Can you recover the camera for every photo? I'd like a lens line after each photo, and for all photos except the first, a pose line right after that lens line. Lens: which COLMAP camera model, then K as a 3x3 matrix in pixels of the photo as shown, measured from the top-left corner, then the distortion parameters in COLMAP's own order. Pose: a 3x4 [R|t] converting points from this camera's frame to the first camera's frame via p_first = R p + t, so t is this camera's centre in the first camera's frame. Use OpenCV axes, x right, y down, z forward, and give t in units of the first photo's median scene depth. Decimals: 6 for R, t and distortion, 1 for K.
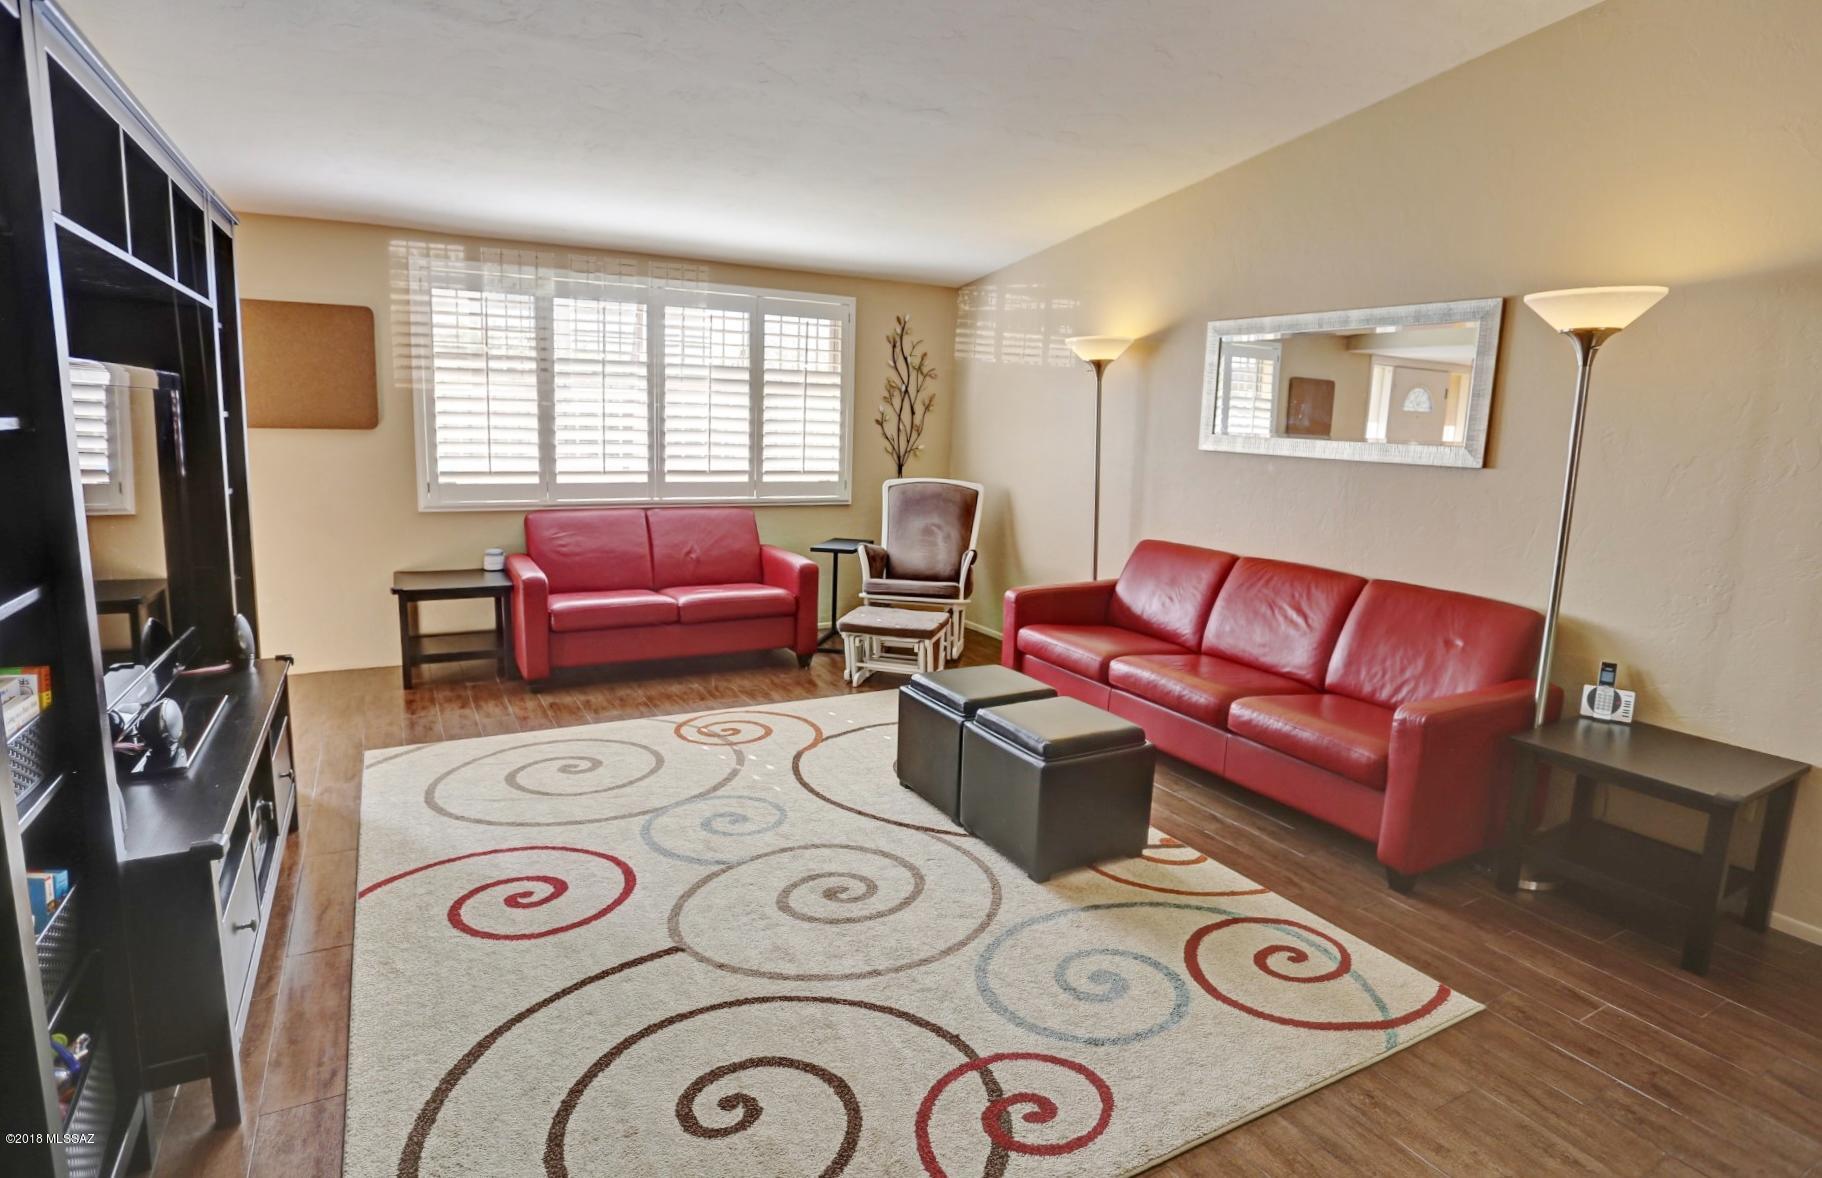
lens RADIAL K [[925.1, 0, 911.0], [0, 925.1, 589.0], [0, 0, 1]] dist [-0.080092, 0.039466]
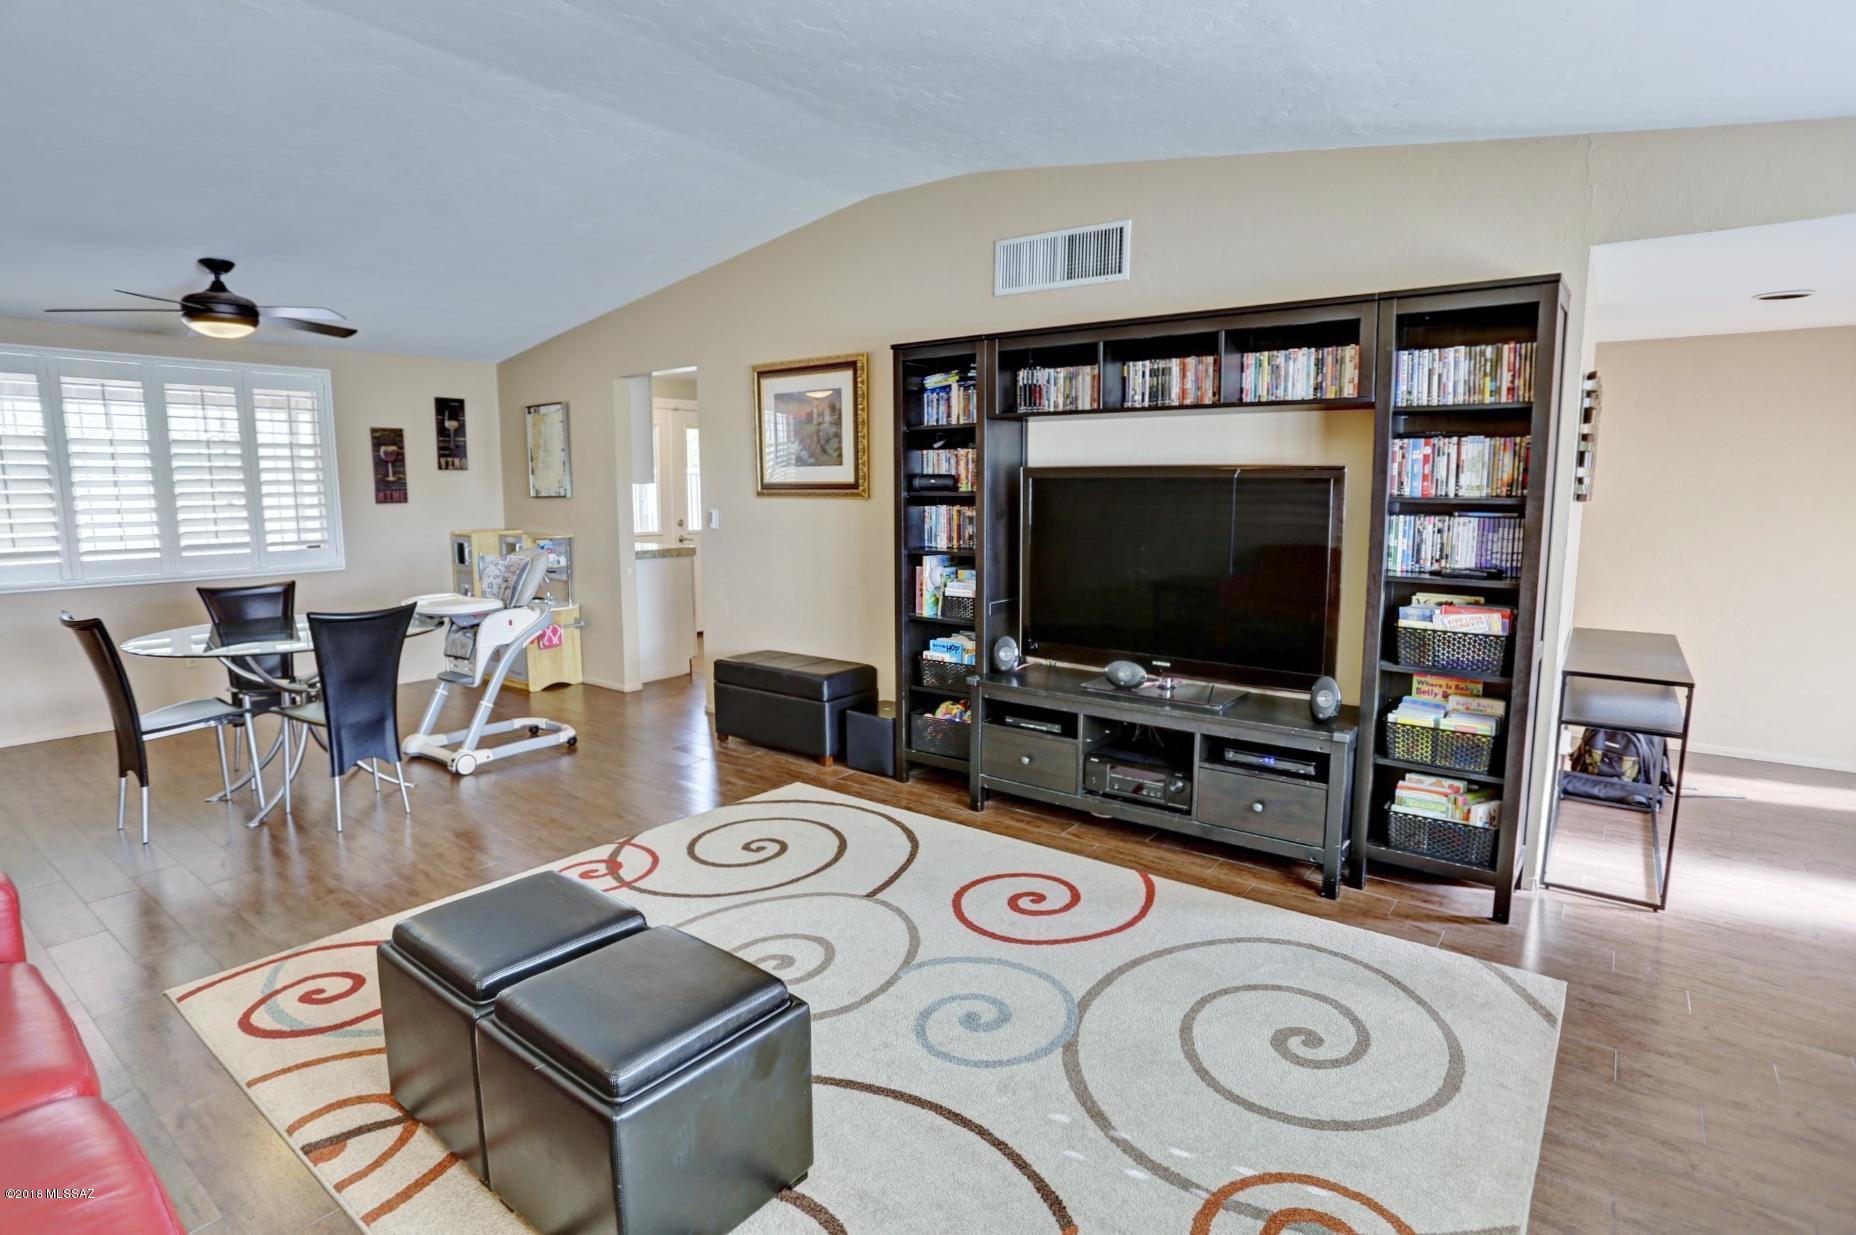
lens RADIAL K [[954.8, 0, 923.7], [0, 954.8, 604.0], [0, 0, 1]] dist [-0.083347, 0.046086]
pose [[-0.920111, 0.019123, -0.391191, 0.101237], [-0.097431, 0.956233, 0.275910, -0.200643], [0.379346, 0.291982, -0.877977, 1.100586]]
